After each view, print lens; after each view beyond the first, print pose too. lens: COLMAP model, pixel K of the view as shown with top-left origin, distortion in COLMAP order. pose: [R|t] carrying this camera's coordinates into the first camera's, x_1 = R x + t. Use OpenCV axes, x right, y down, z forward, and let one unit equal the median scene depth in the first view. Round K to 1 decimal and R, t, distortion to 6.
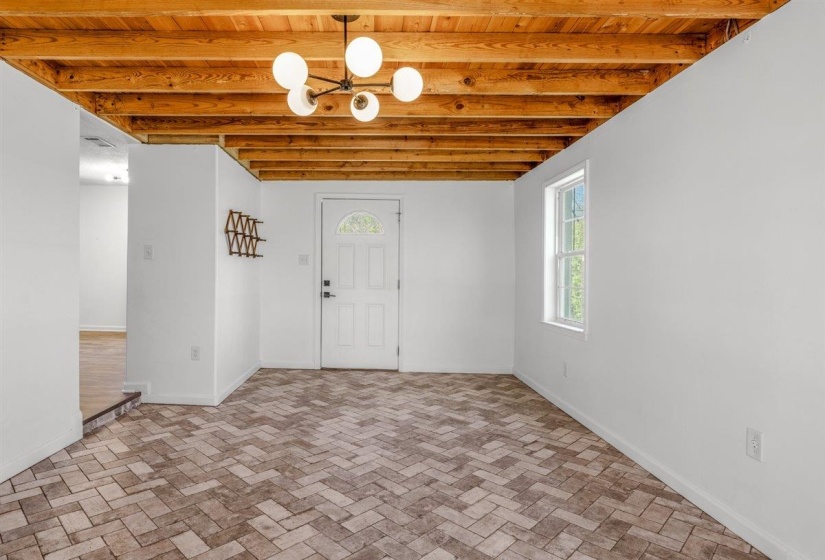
lens RADIAL K [[466.1, 0, 412.5], [0, 466.1, 280.0], [0, 0, 1]] dist [0.004764, 0.002118]
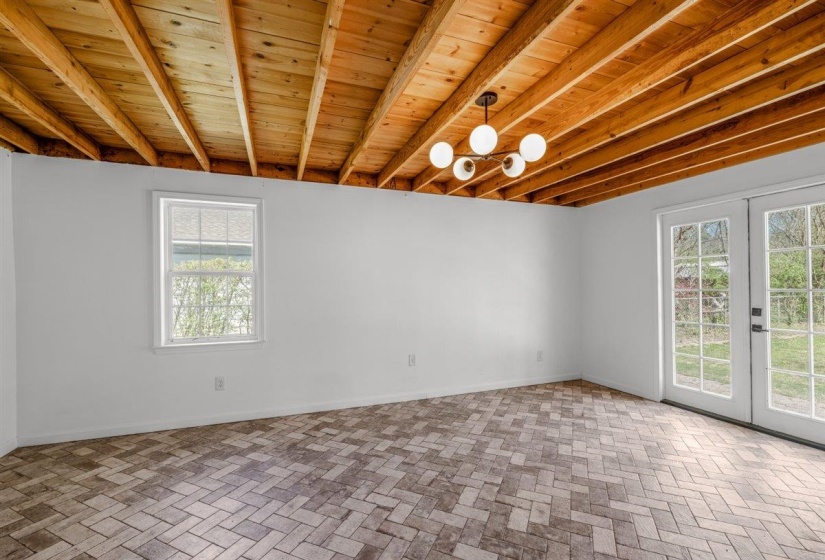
lens RADIAL K [[377.1, 0, 394.7], [0, 377.1, 285.0], [0, 0, 1]] dist [0.000515, 0.000483]
pose [[-0.307628, -0.008377, 0.951470, -0.839367], [0.003884, 0.999942, 0.010059, -0.051364], [-0.951499, 0.006790, -0.307578, 1.243104]]
